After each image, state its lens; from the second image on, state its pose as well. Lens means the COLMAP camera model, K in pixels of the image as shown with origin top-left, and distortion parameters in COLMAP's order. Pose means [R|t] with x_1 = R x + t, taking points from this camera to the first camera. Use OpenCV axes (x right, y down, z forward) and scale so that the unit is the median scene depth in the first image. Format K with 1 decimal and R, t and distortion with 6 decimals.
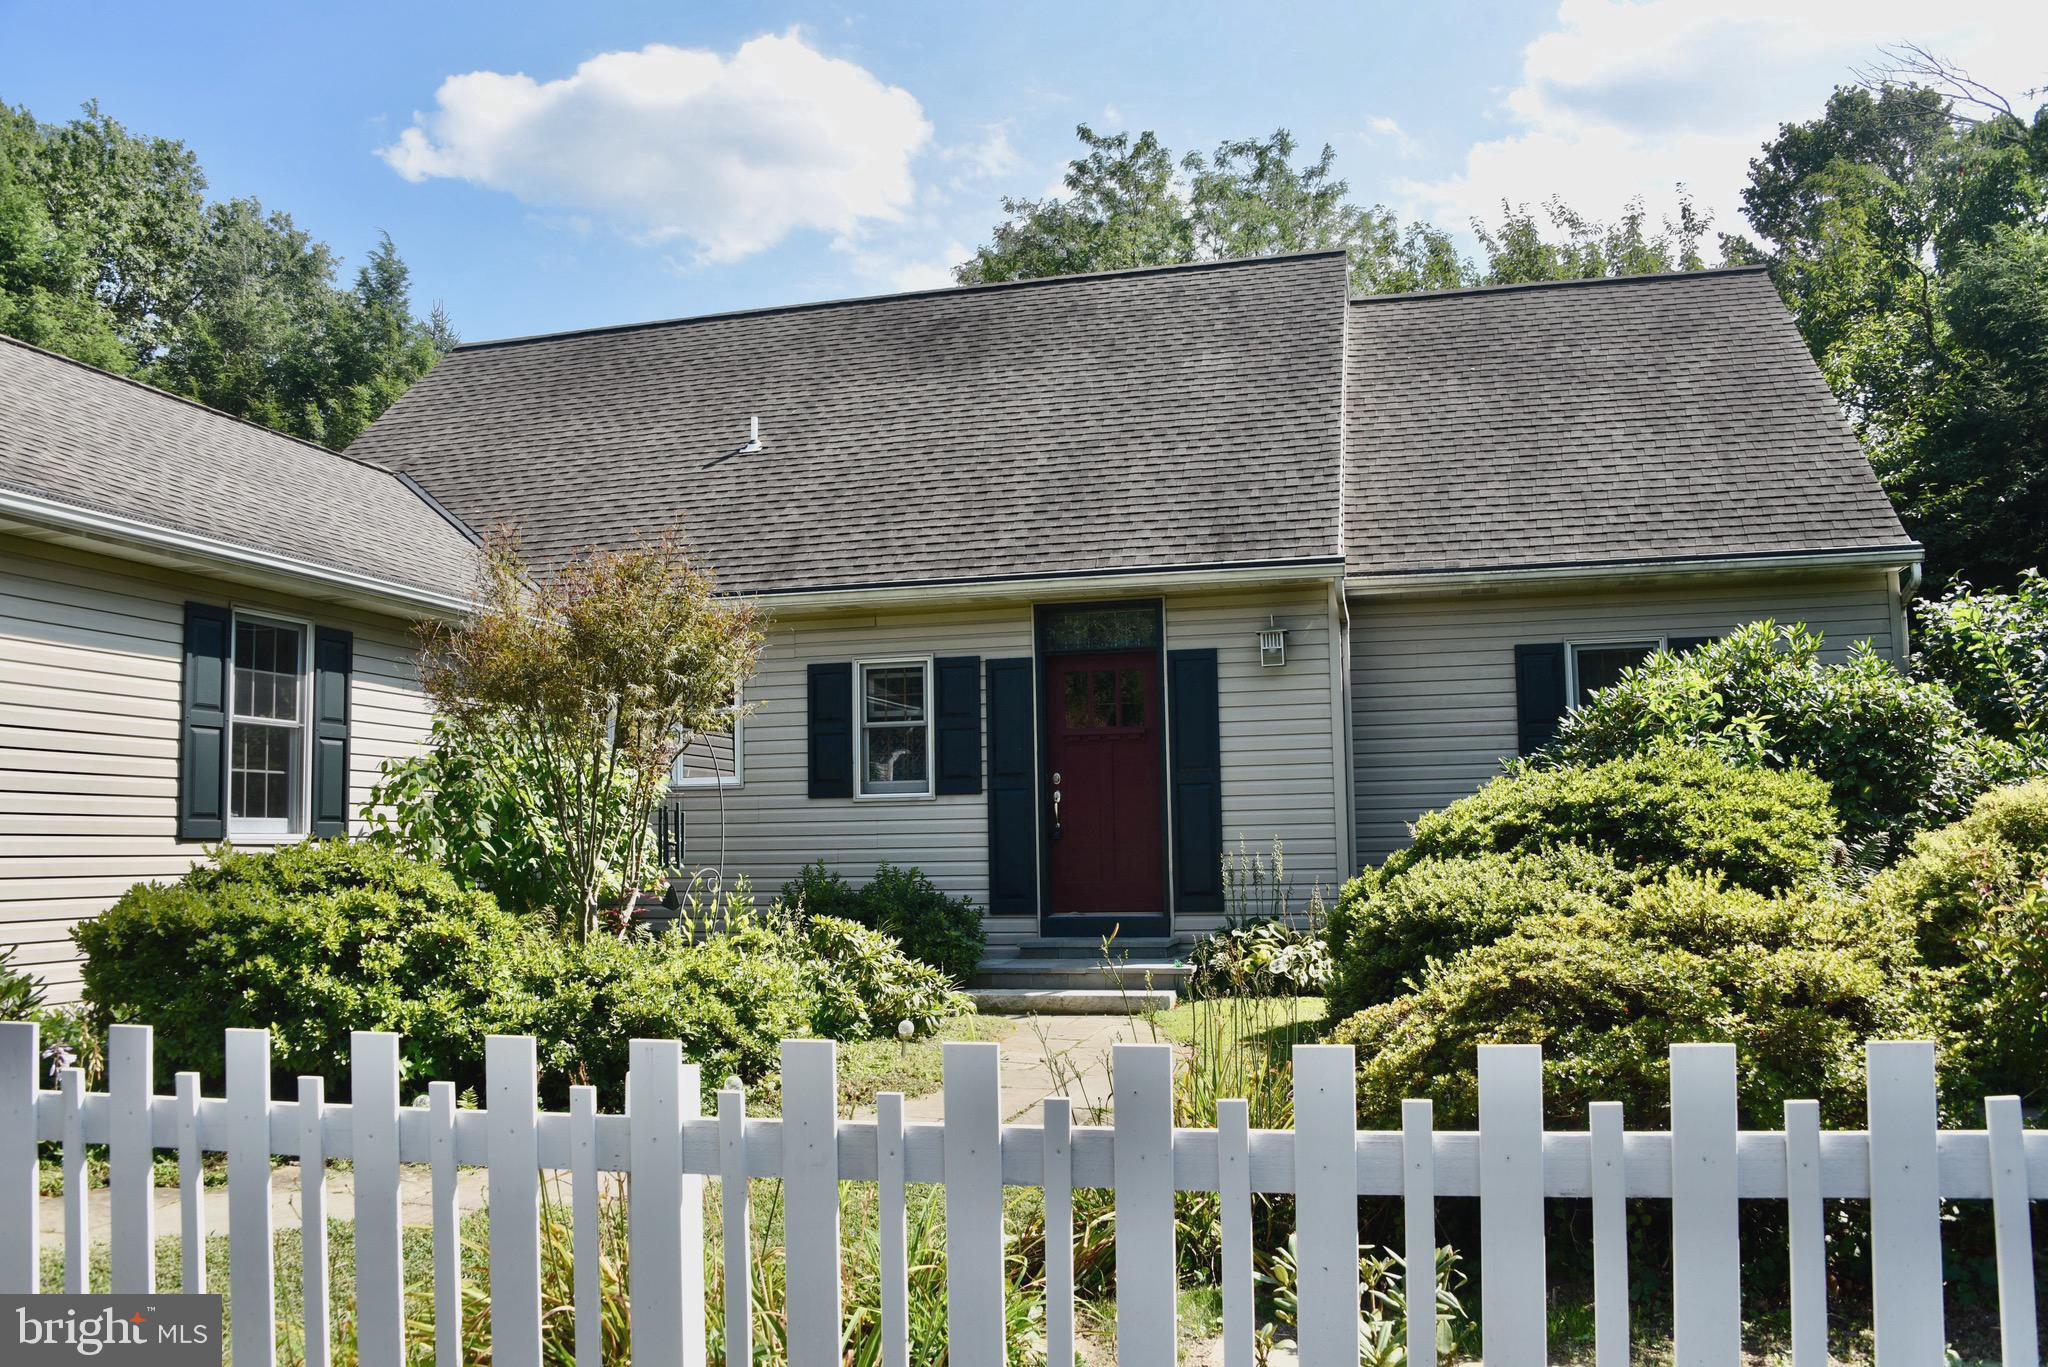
lens RADIAL K [[1639.0, 0, 1031.1], [0, 1639.0, 696.6], [0, 0, 1]] dist [-0.140734, 0.074631]
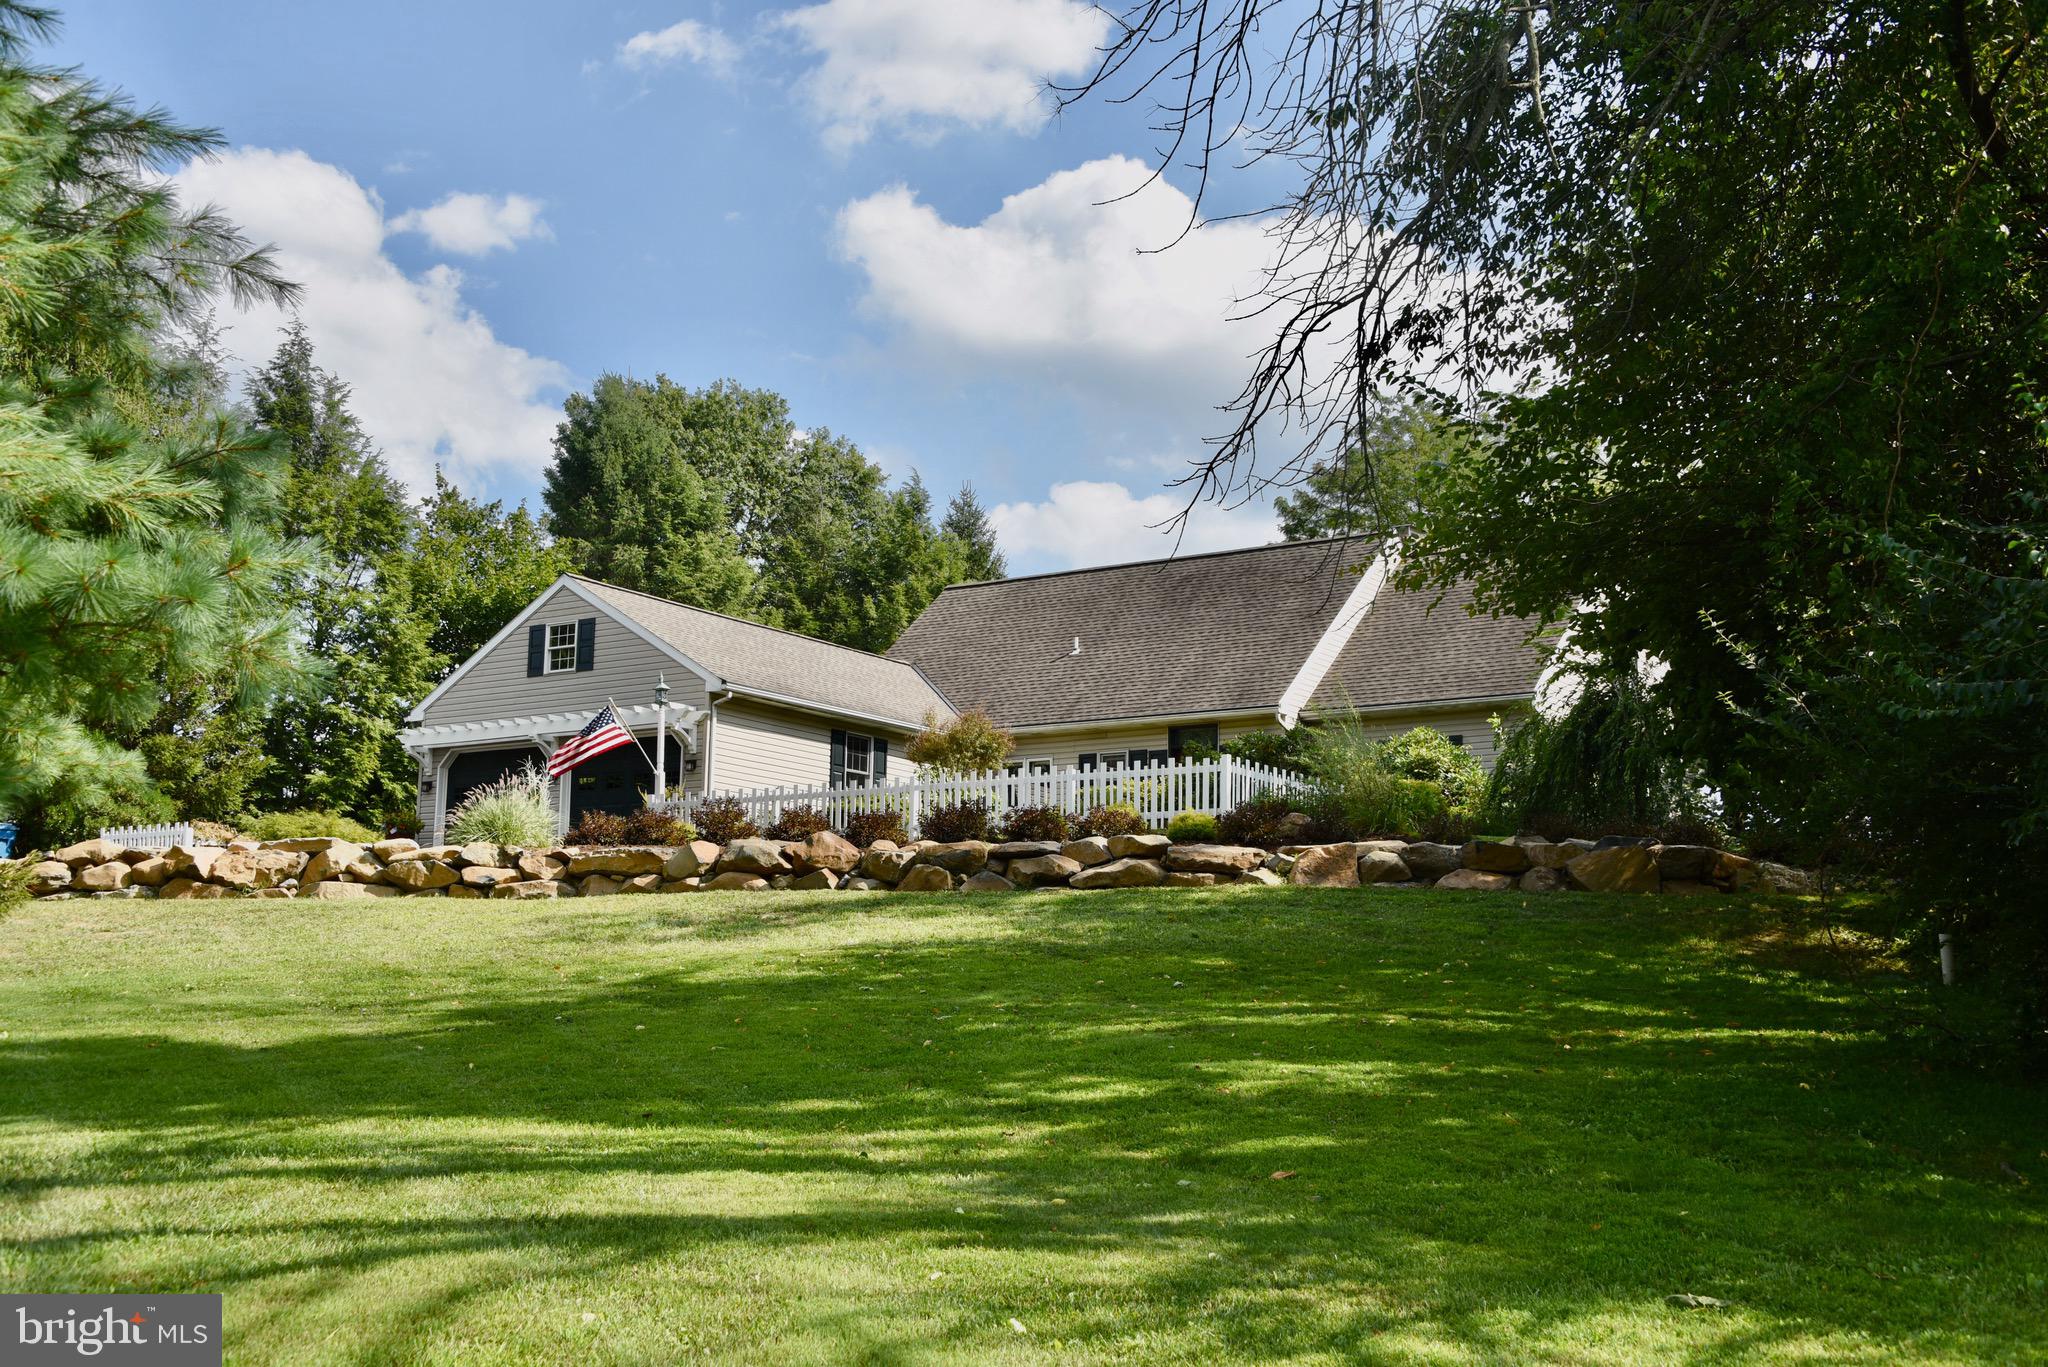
lens RADIAL K [[2296.3, 0, 1016.6], [0, 2296.3, 679.8], [0, 0, 1]] dist [-0.021210, 0.000000]
pose [[0.938154, -0.022298, -0.345498, 0.903533], [-0.005523, 0.996833, -0.079331, 0.132994], [0.346173, 0.076333, 0.935060, -2.057562]]
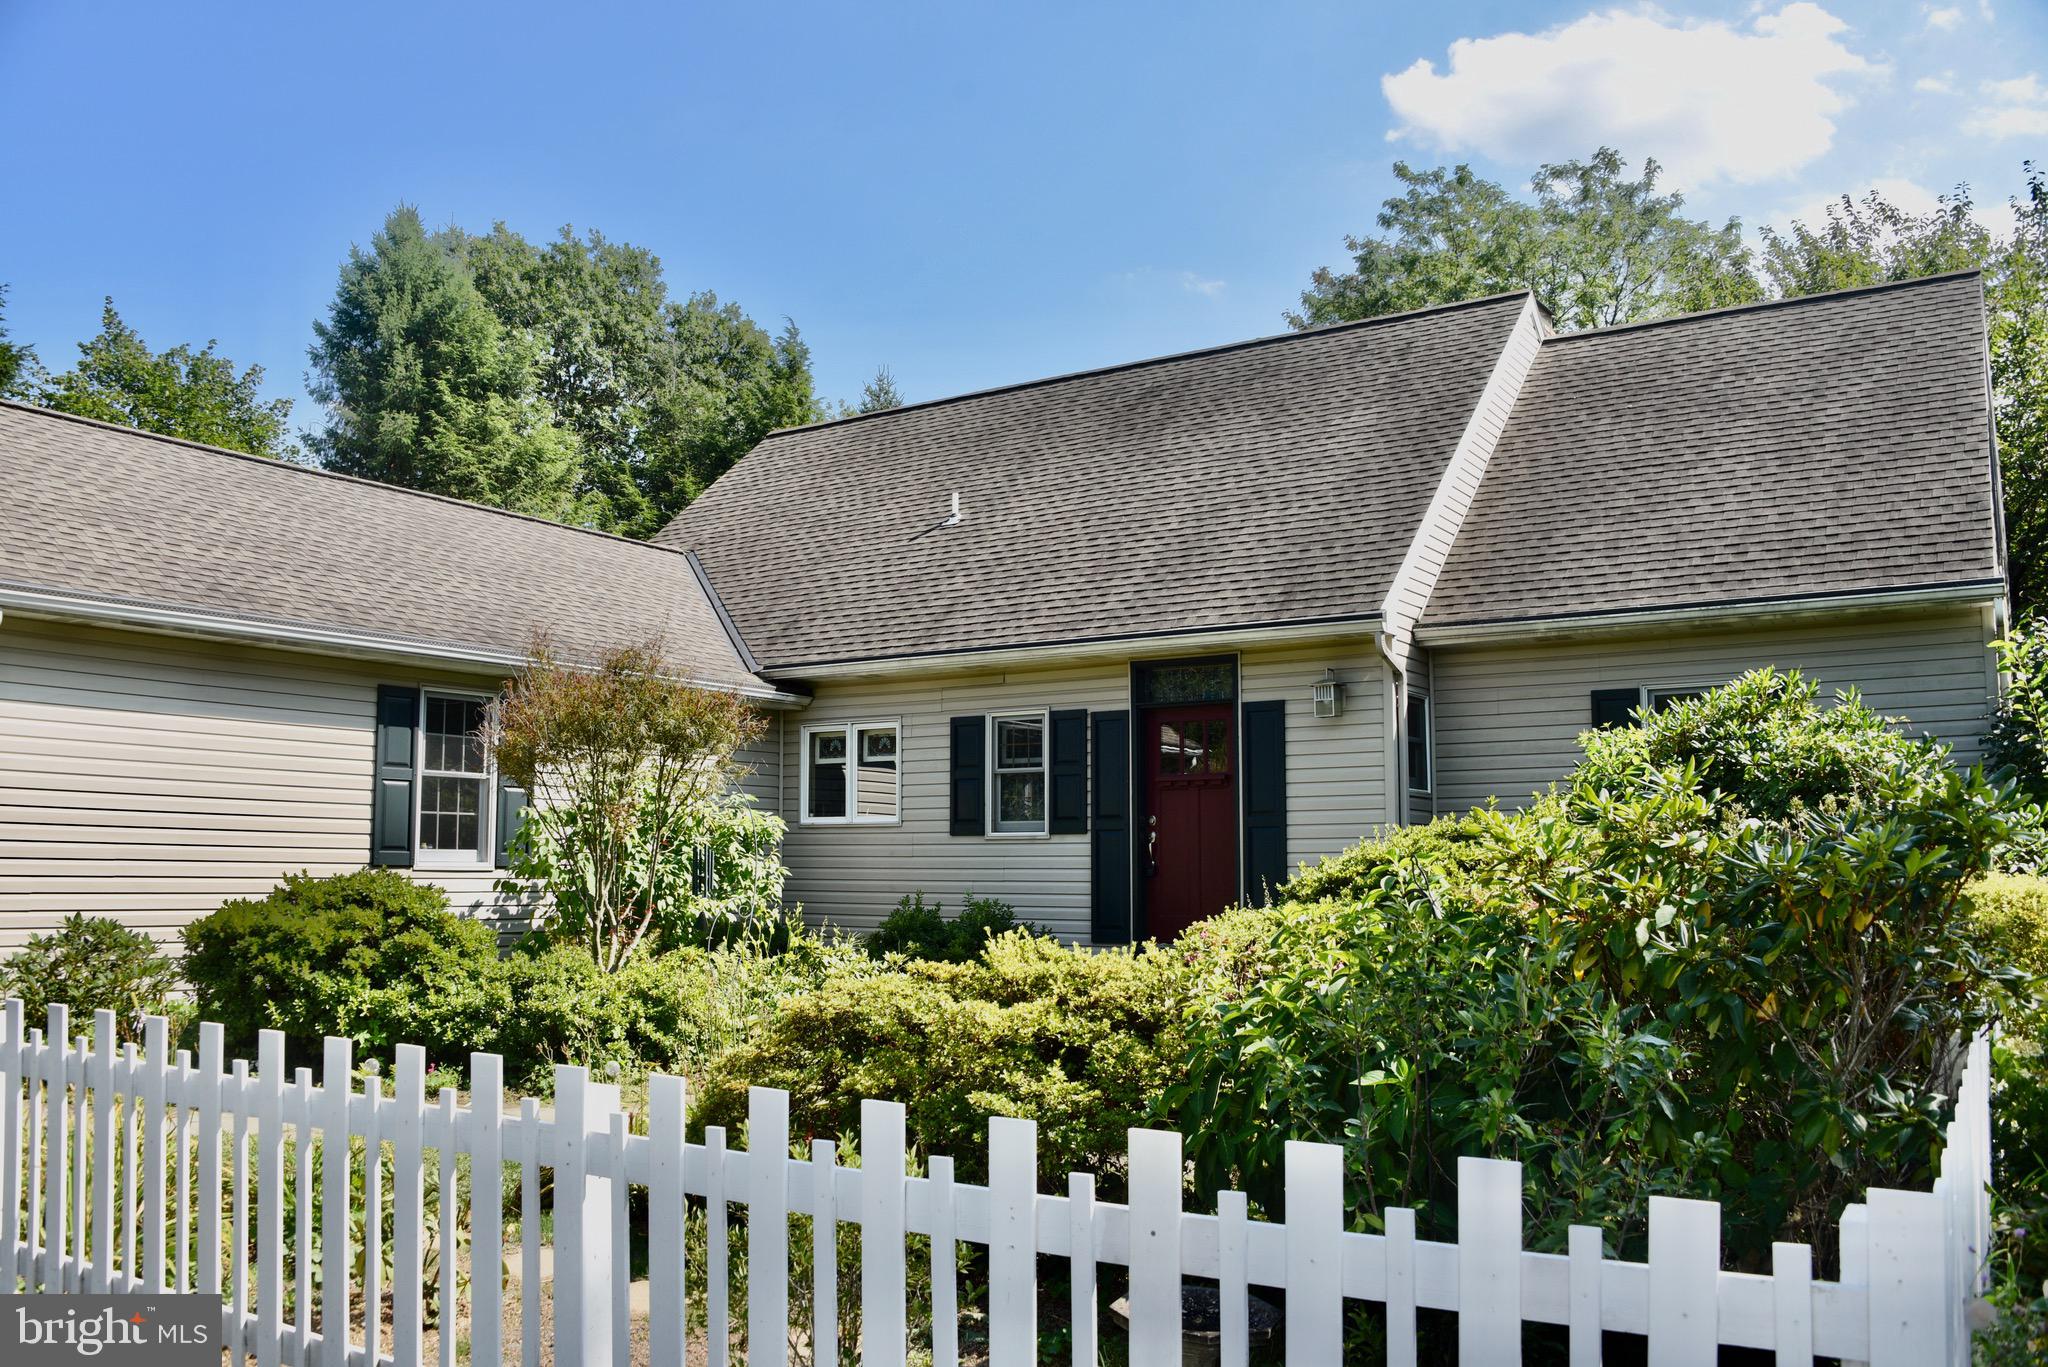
lens RADIAL K [[1639.0, 0, 1031.2], [0, 1639.0, 697.2], [0, 0, 1]] dist [-0.140734, 0.074631]
pose [[0.945798, -0.015261, -0.324396, 0.290927], [0.011447, 0.999841, -0.013662, -0.018037], [0.324553, 0.009208, 0.945823, -0.058282]]
